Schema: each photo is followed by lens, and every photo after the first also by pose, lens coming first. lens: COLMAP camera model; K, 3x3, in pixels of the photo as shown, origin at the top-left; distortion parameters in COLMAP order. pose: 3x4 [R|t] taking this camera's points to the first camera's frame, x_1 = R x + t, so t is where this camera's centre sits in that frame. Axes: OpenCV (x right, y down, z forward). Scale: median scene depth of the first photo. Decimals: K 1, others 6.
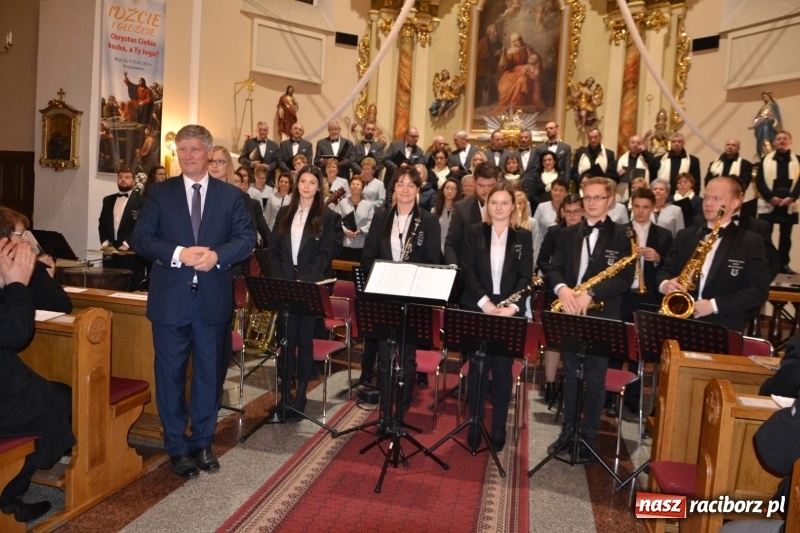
lens RADIAL K [[614.3, 0, 397.4], [0, 614.3, 263.7], [0, 0, 1]] dist [-0.061473, 0.021127]
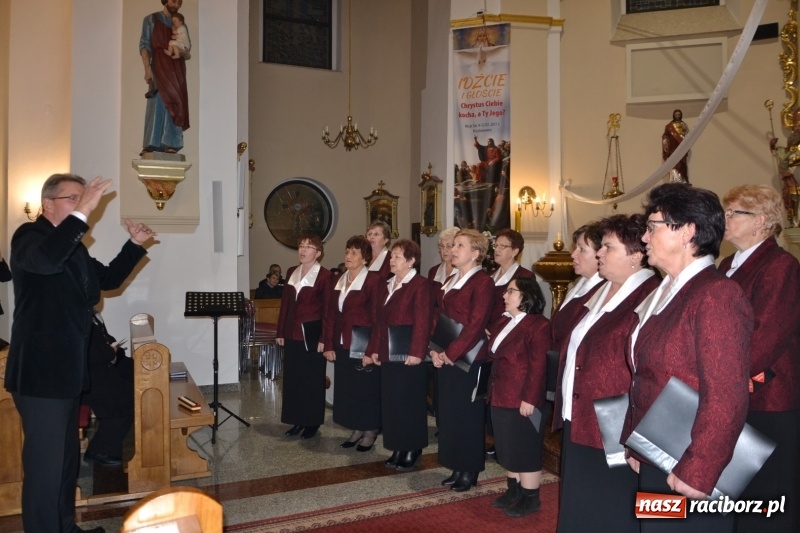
lens RADIAL K [[614.3, 0, 391.0], [0, 614.3, 266.7], [0, 0, 1]] dist [-0.061473, 0.021127]
pose [[0.602869, -0.050020, -0.796270, 0.228245], [-0.025956, 0.996275, -0.082235, -0.001959], [0.797418, 0.070245, 0.599325, 0.208640]]
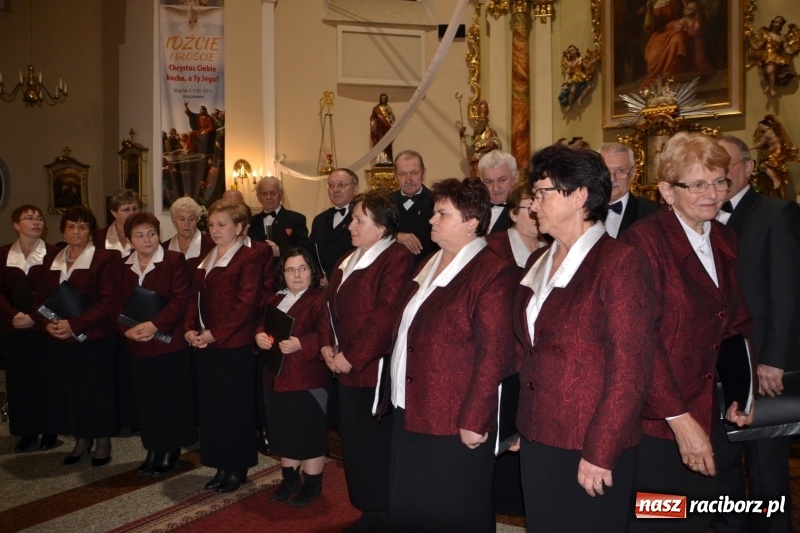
lens RADIAL K [[614.3, 0, 393.5], [0, 614.3, 266.9], [0, 0, 1]] dist [-0.061473, 0.021127]
pose [[0.912549, -0.045695, -0.406406, 0.181023], [0.029936, 0.998536, -0.045054, -0.002362], [0.407869, 0.028948, 0.912581, 0.204306]]
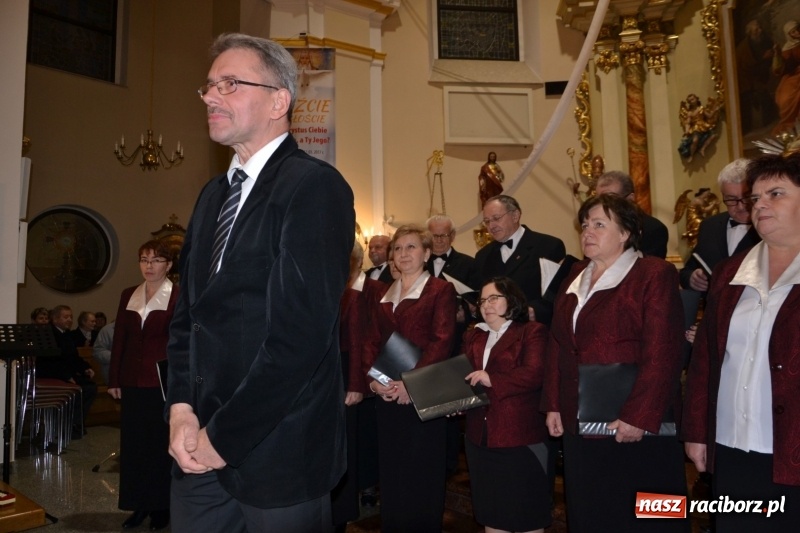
lens RADIAL K [[614.3, 0, 392.0], [0, 614.3, 267.2], [0, 0, 1]] dist [-0.061473, 0.021127]
pose [[0.862702, -0.113353, -0.492846, 0.106310], [0.028850, 0.984000, -0.175818, 0.013474], [0.504890, 0.137460, 0.852168, 0.215710]]
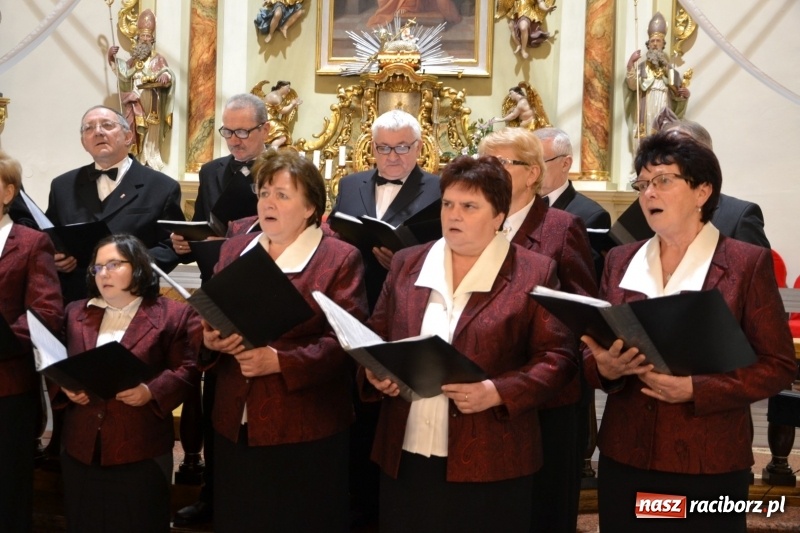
lens RADIAL K [[921.1, 0, 392.0], [0, 921.1, 273.2], [0, 0, 1]] dist [-0.031514, 0.000000]
pose [[0.991511, -0.033844, 0.125541, 0.067878], [0.036065, 0.999230, -0.015467, -0.005914], [-0.124921, 0.019864, 0.991968, 0.167944]]
